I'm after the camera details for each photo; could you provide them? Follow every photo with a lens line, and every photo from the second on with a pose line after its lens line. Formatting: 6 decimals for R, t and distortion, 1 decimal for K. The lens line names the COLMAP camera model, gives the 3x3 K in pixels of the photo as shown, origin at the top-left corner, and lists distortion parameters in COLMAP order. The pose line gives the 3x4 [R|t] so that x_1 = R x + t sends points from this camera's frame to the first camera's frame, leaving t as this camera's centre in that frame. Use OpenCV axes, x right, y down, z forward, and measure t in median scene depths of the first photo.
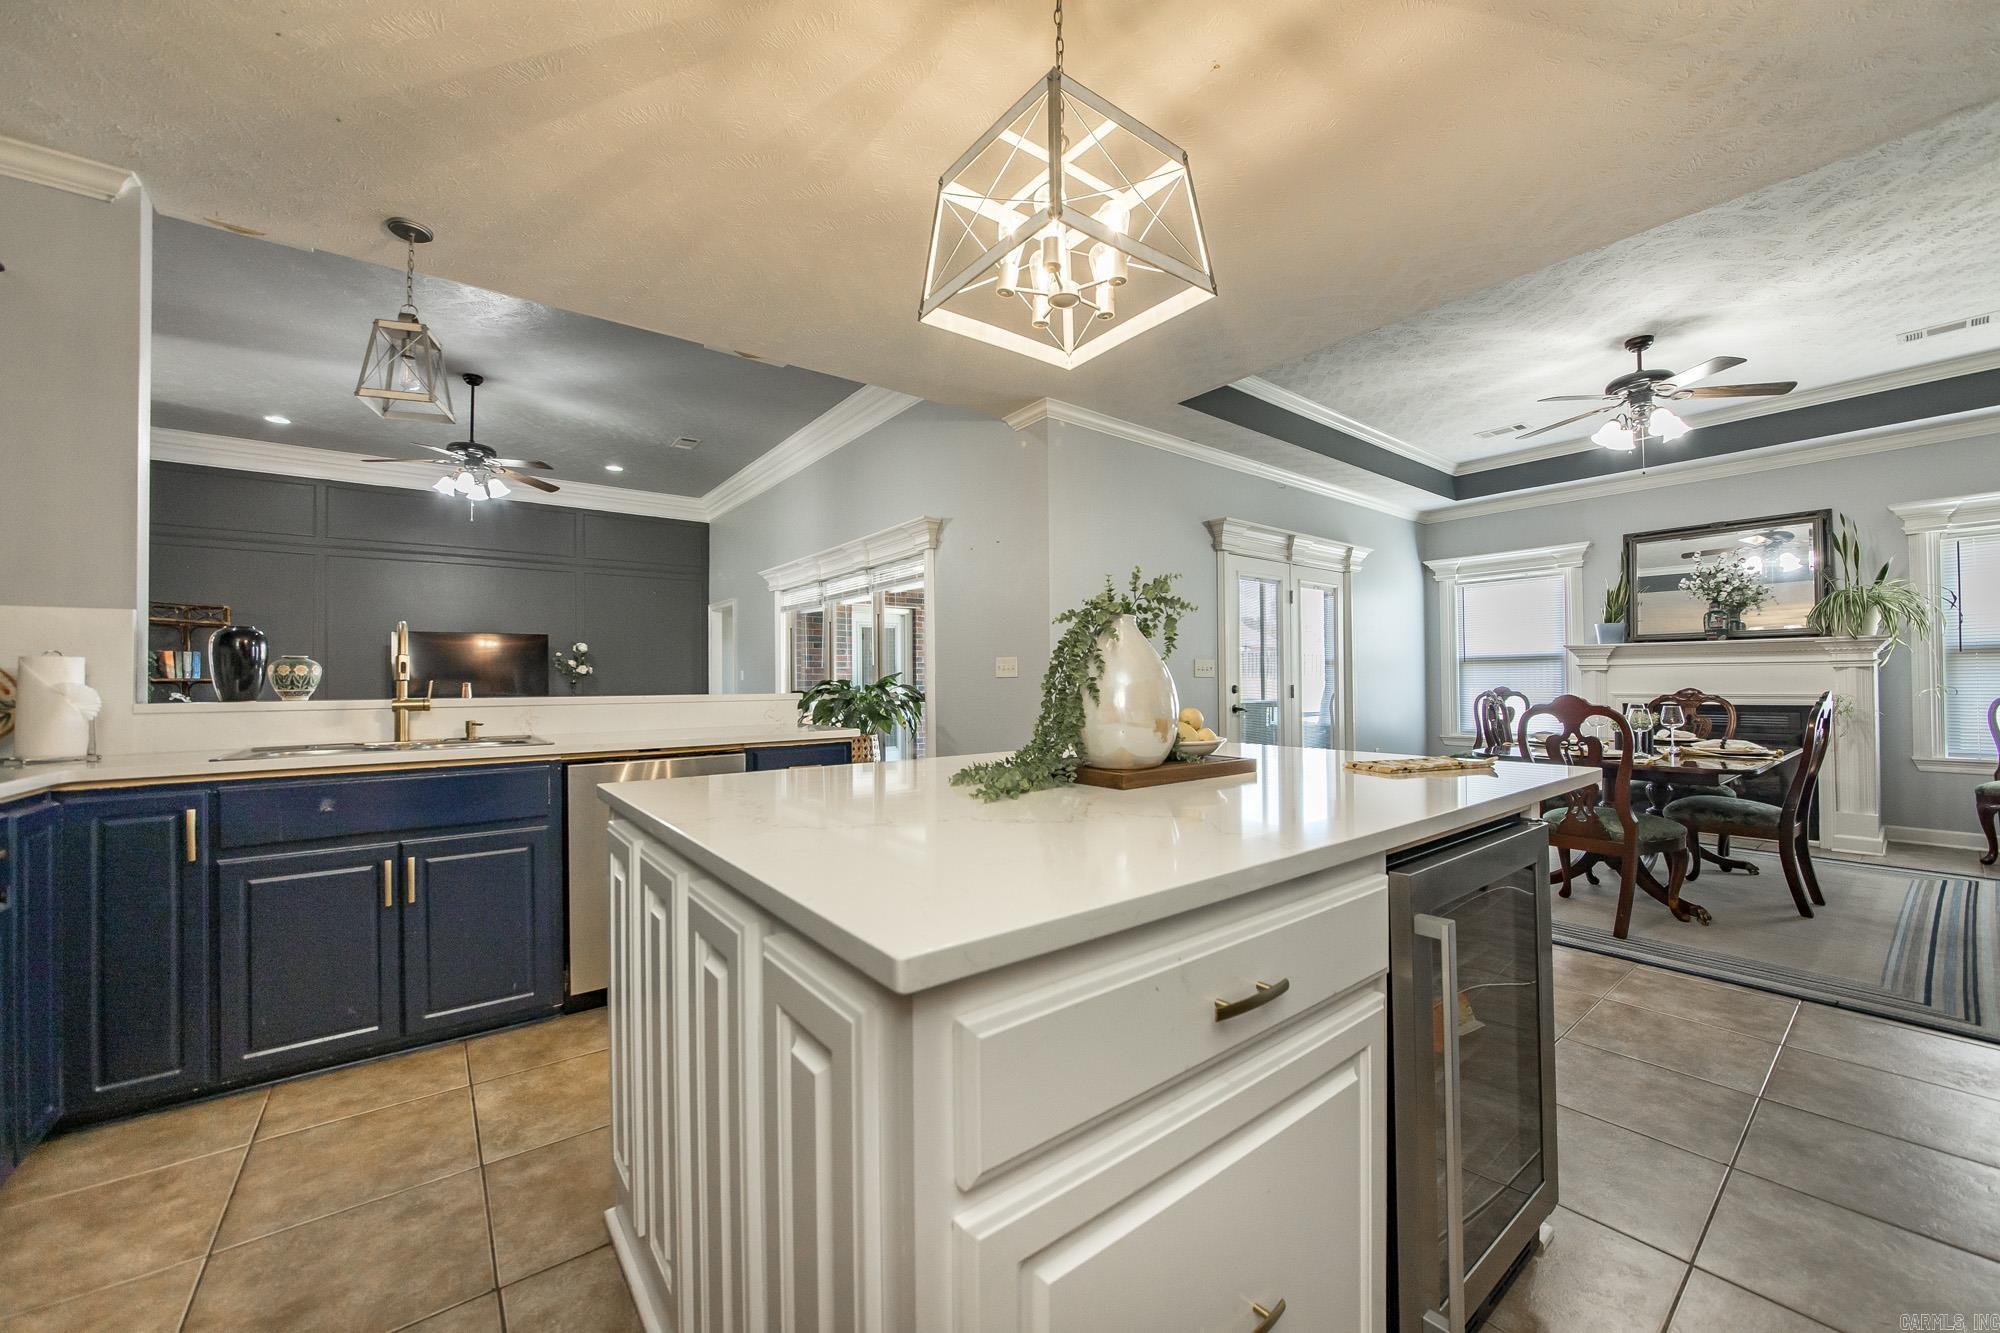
lens RADIAL K [[749.8, 0, 996.9], [0, 749.8, 672.8], [0, 0, 1]] dist [-0.029976, 0.006947]
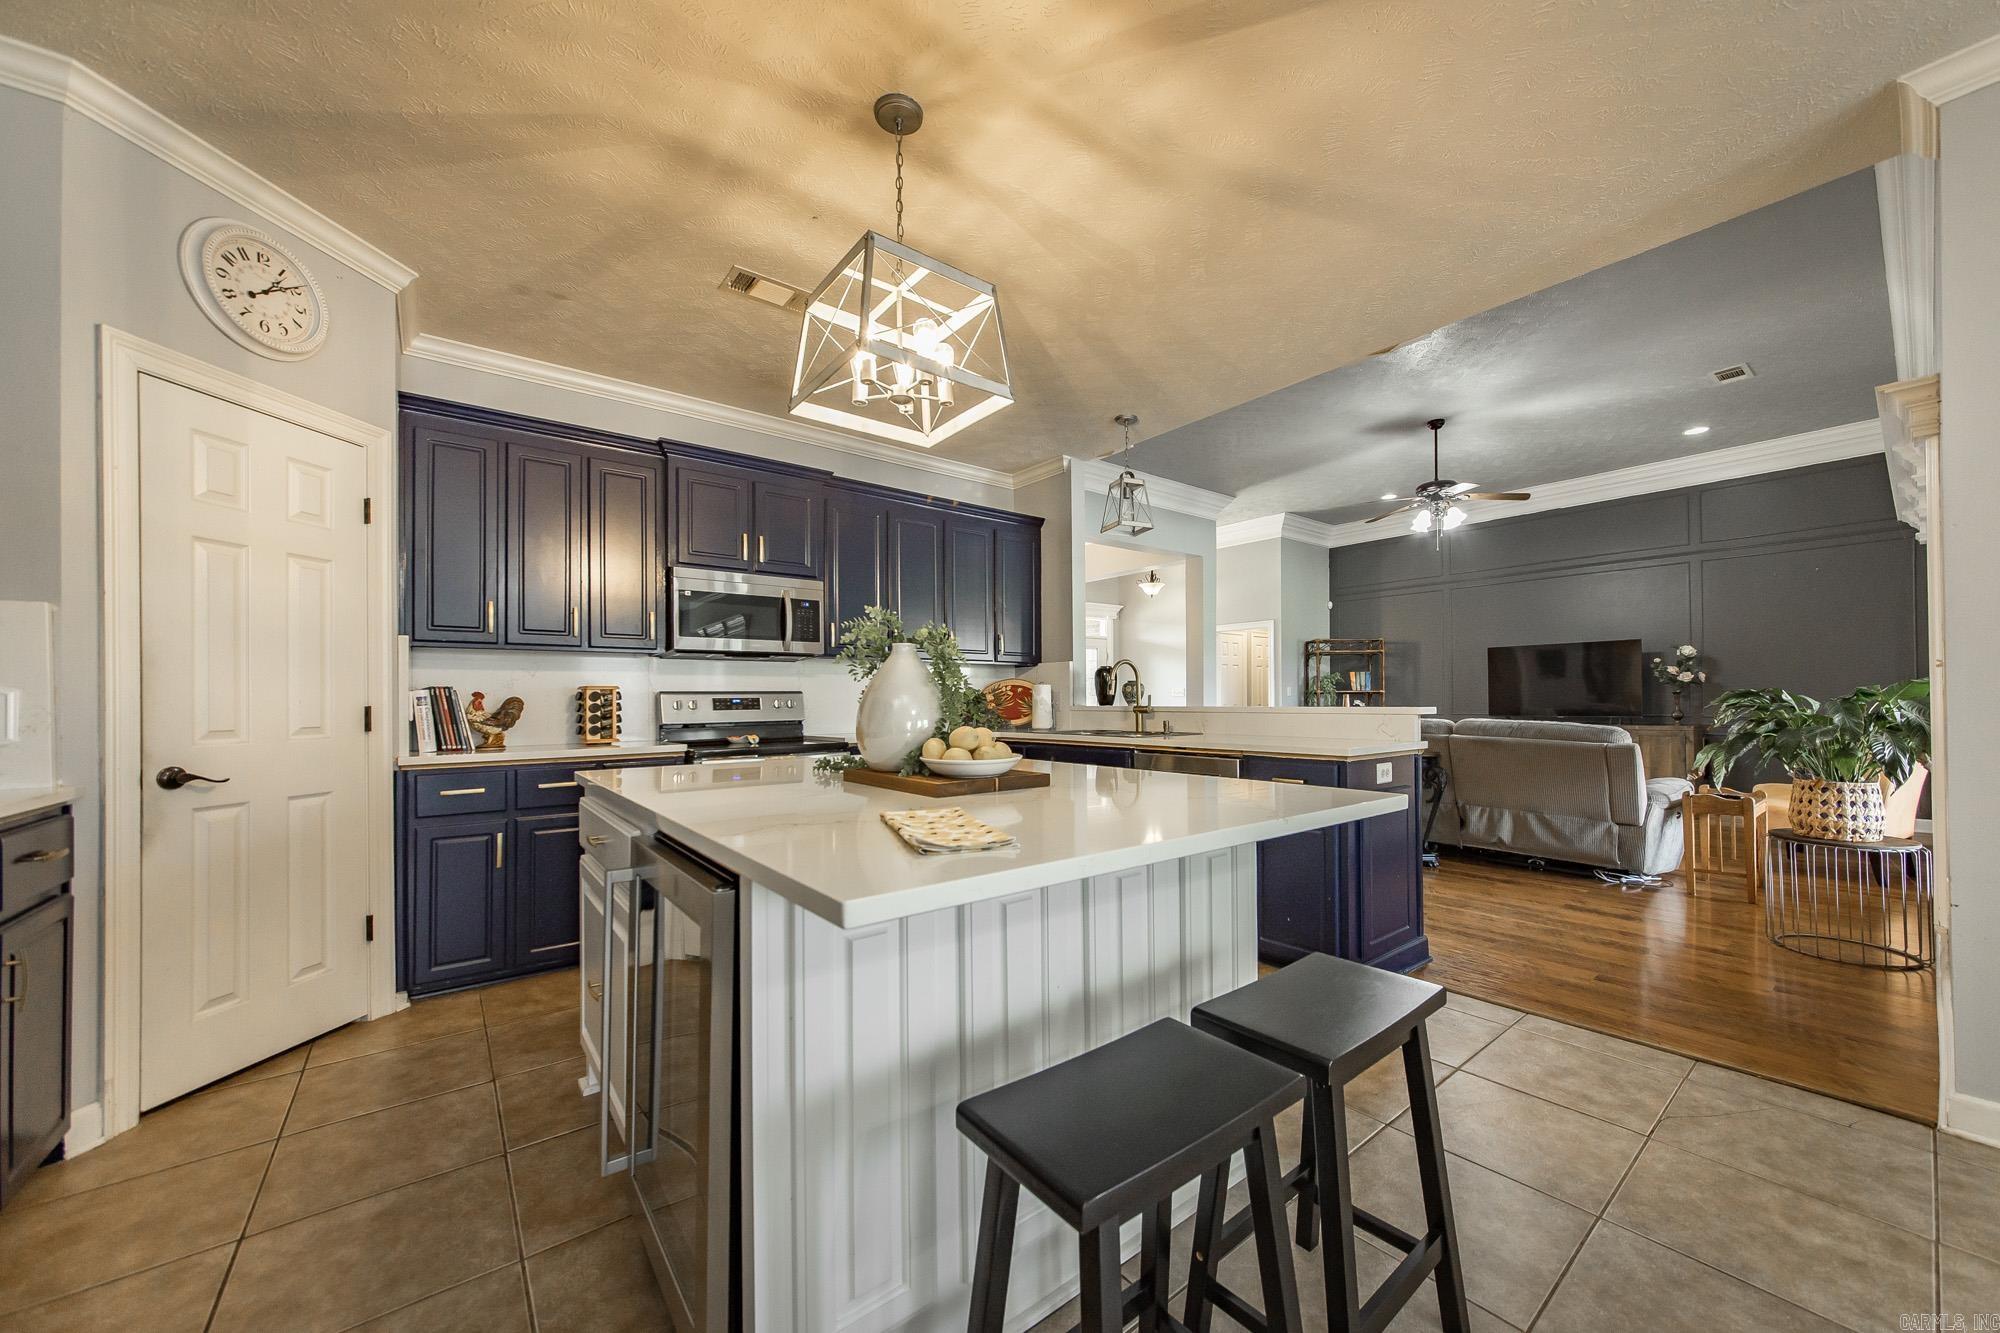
lens RADIAL K [[734.2, 0, 1027.8], [0, 734.2, 696.7], [0, 0, 1]] dist [-0.006837, 0.000081]
pose [[0.024071, 0.003846, -0.999703, 0.440857], [0.018168, 0.999826, 0.004284, 0.002275], [0.999545, -0.018266, 0.023997, 0.384304]]
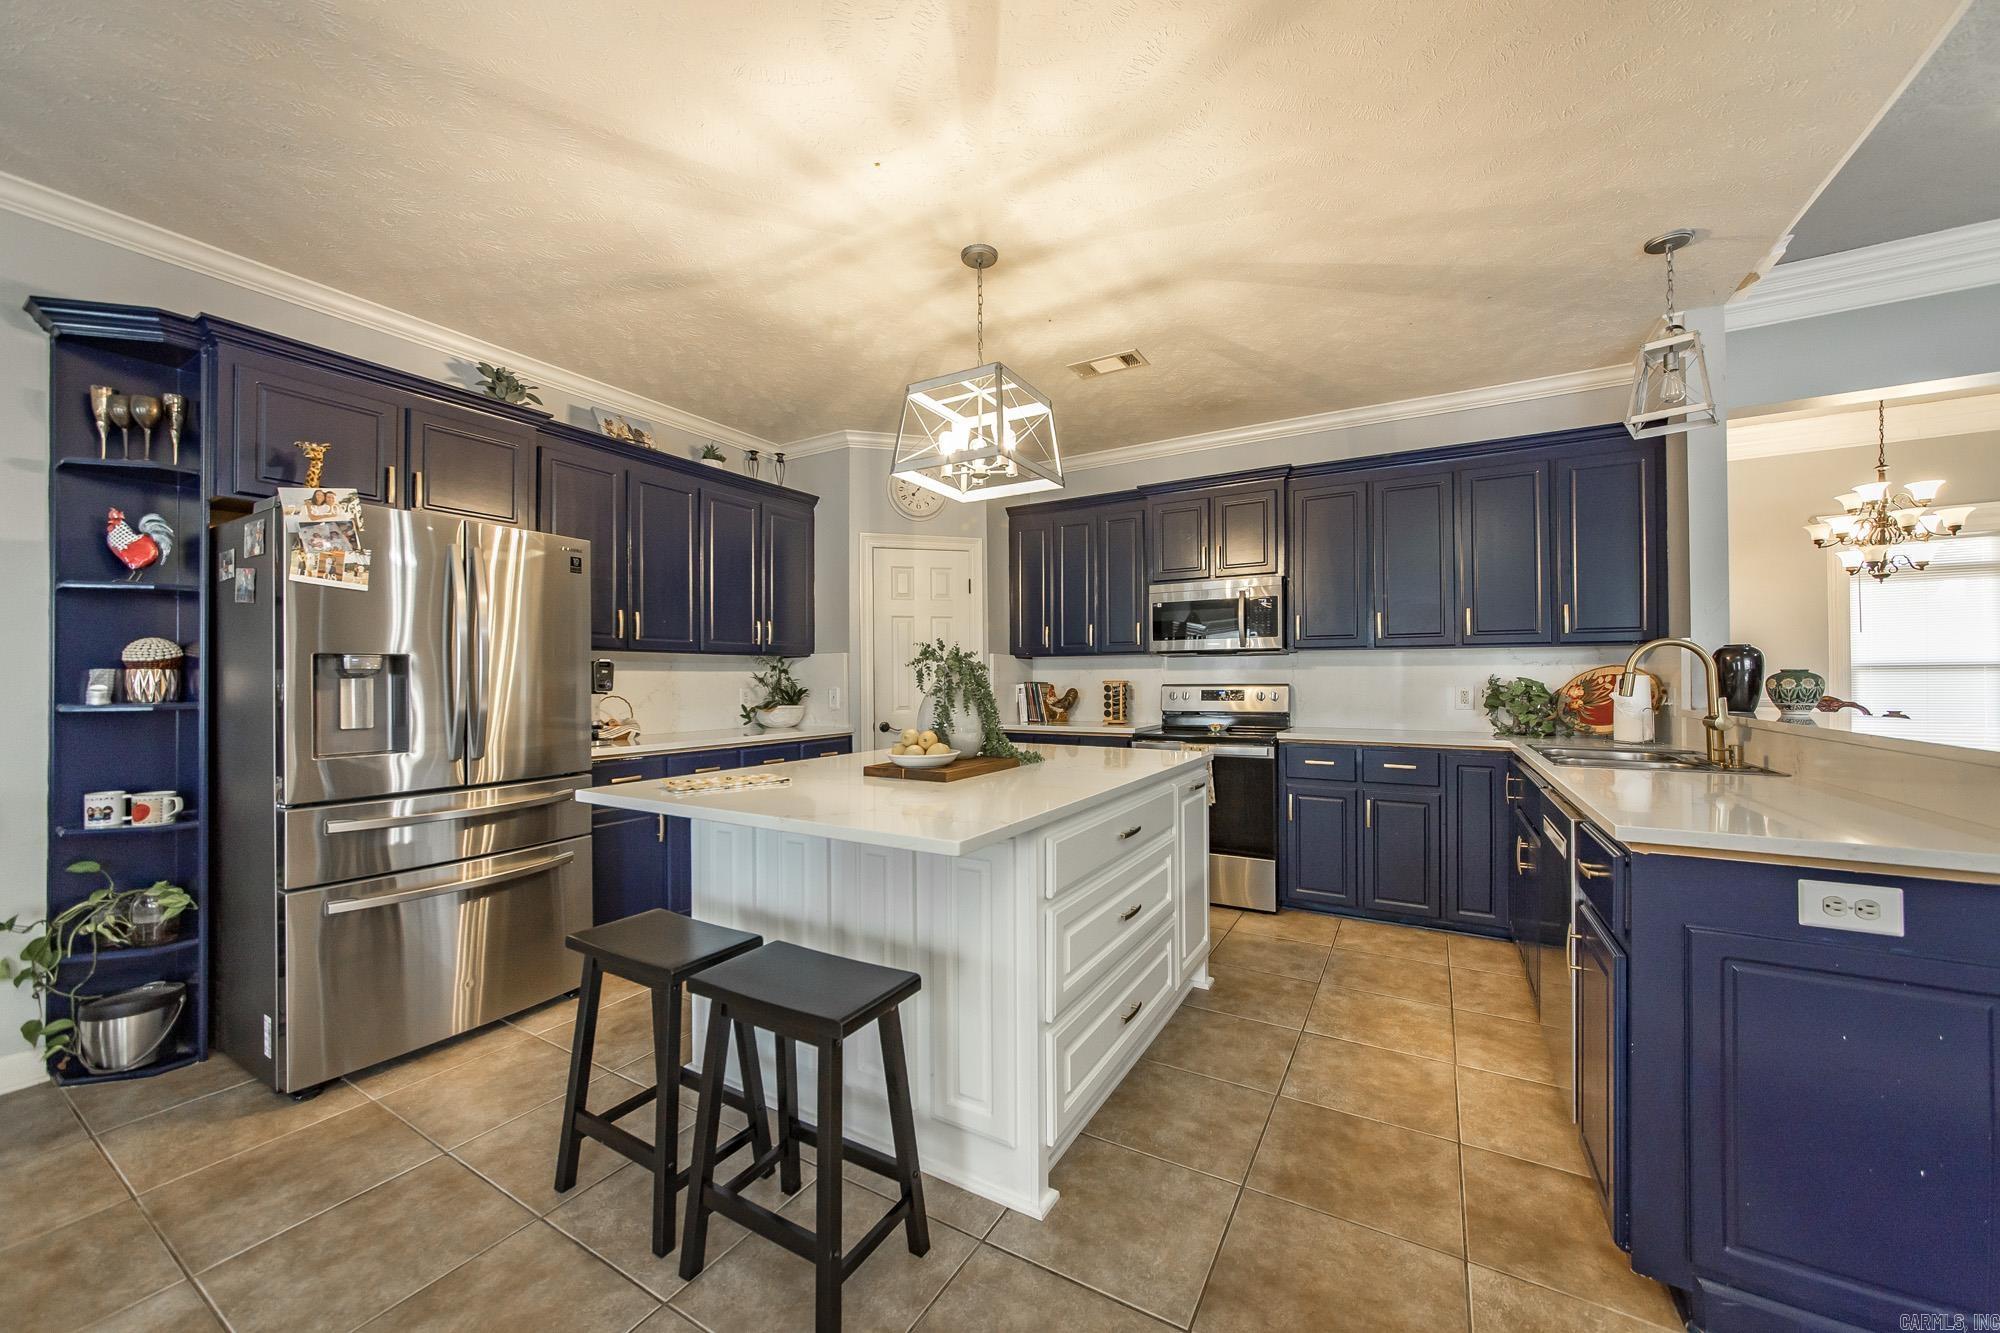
lens RADIAL K [[728.7, 0, 995.6], [0, 728.7, 676.7], [0, 0, 1]] dist [-0.006958, -0.000126]
pose [[-0.930886, 0.011191, -0.365139, 0.215118], [0.015956, 0.999822, -0.010033, -0.010843], [0.364961, -0.015166, -0.930899, 0.822740]]
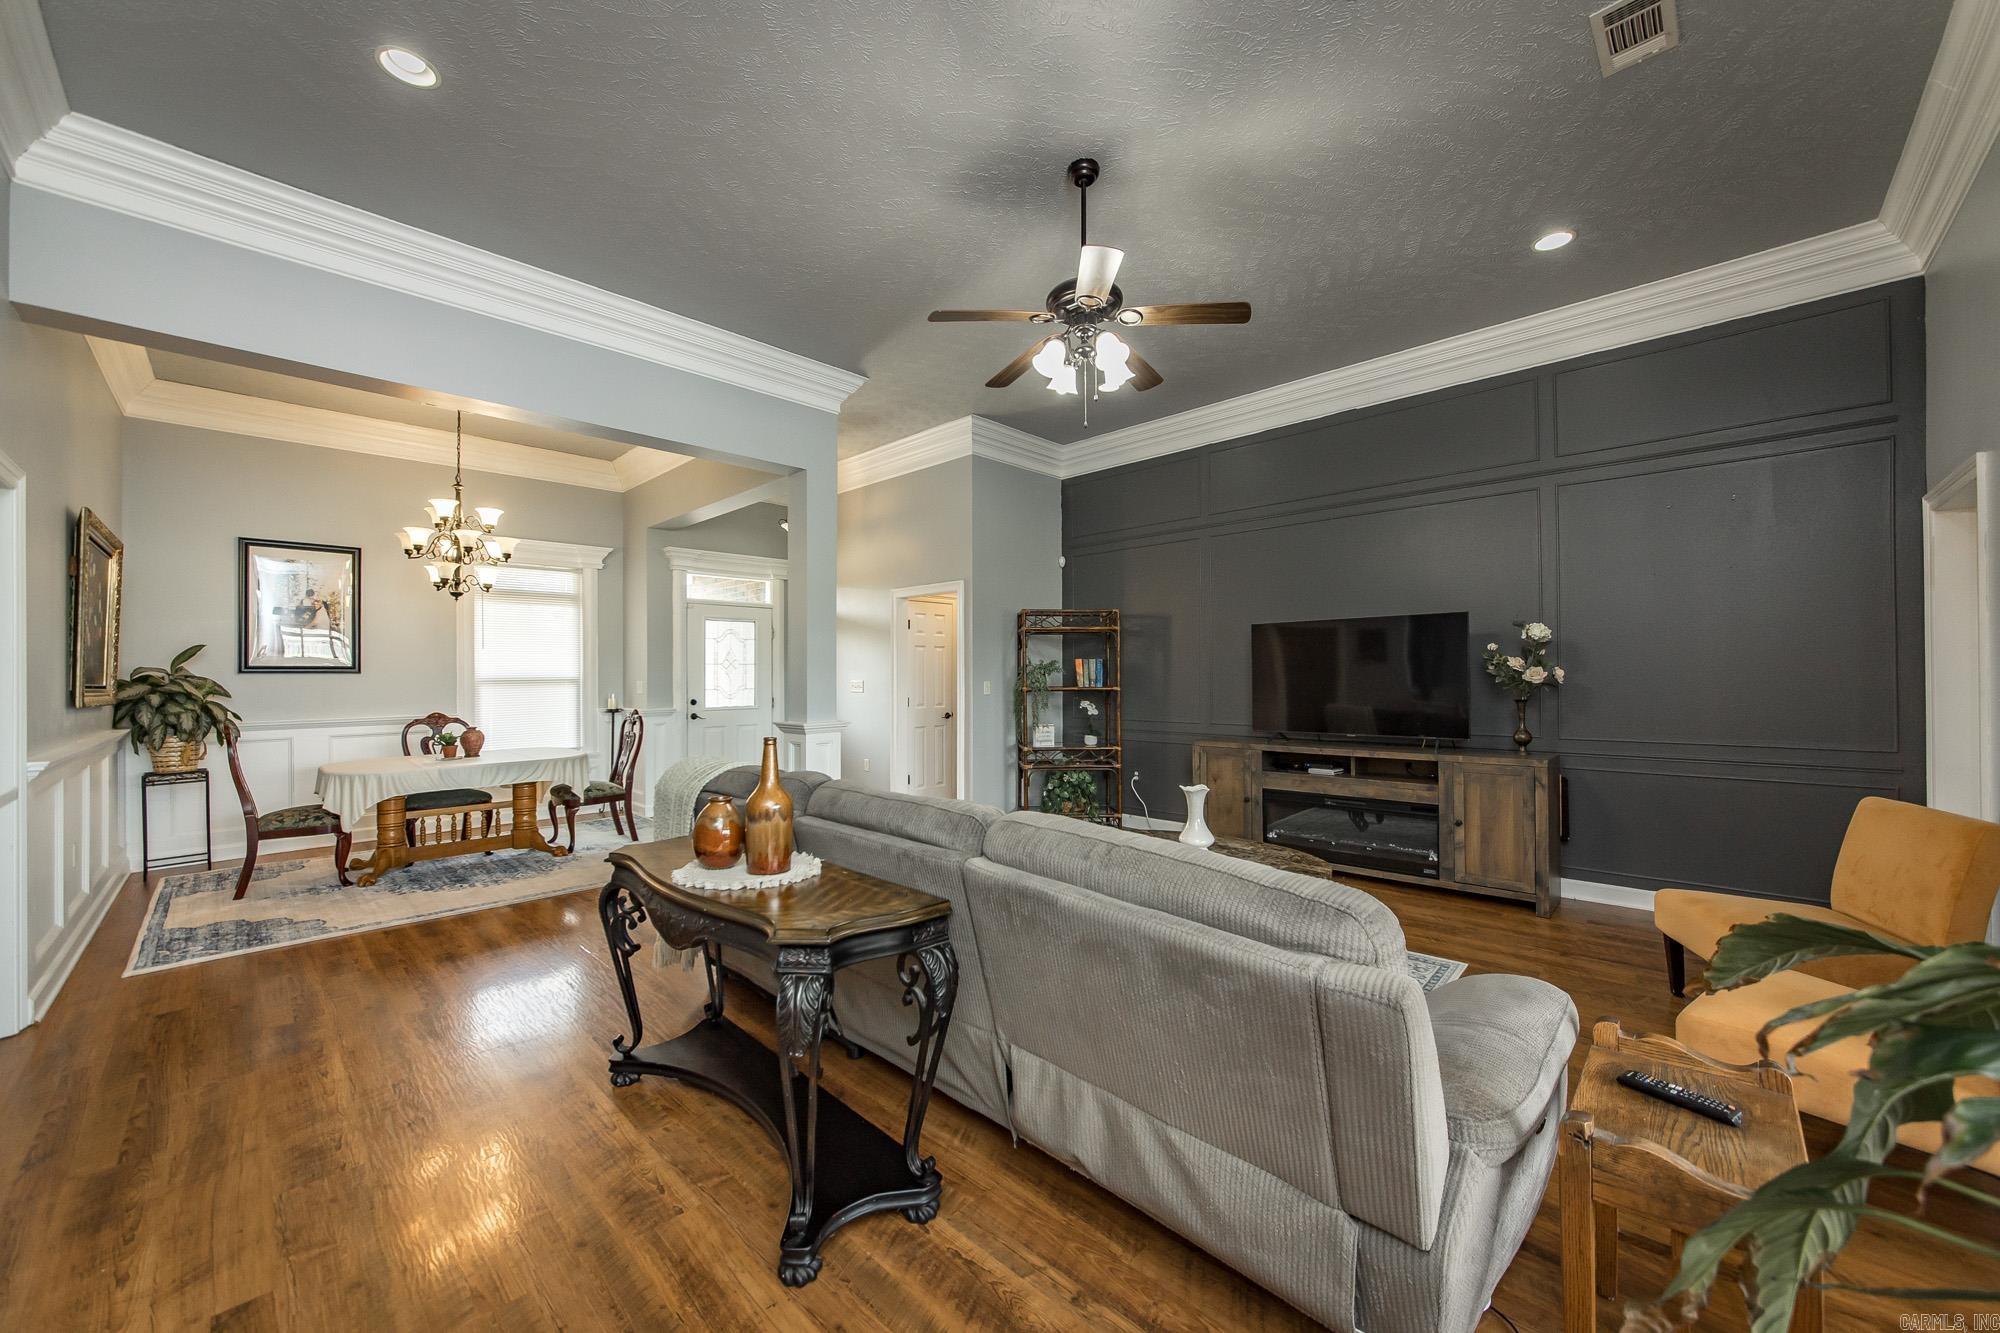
lens RADIAL K [[745.8, 0, 997.3], [0, 745.8, 670.8], [0, 0, 1]] dist [-0.010002, 0.000015]
pose [[0.142611, 0.001181, -0.989778, -0.178229], [0.016290, 0.999861, 0.003541, -0.025174], [0.989645, -0.016629, 0.142572, 0.951176]]
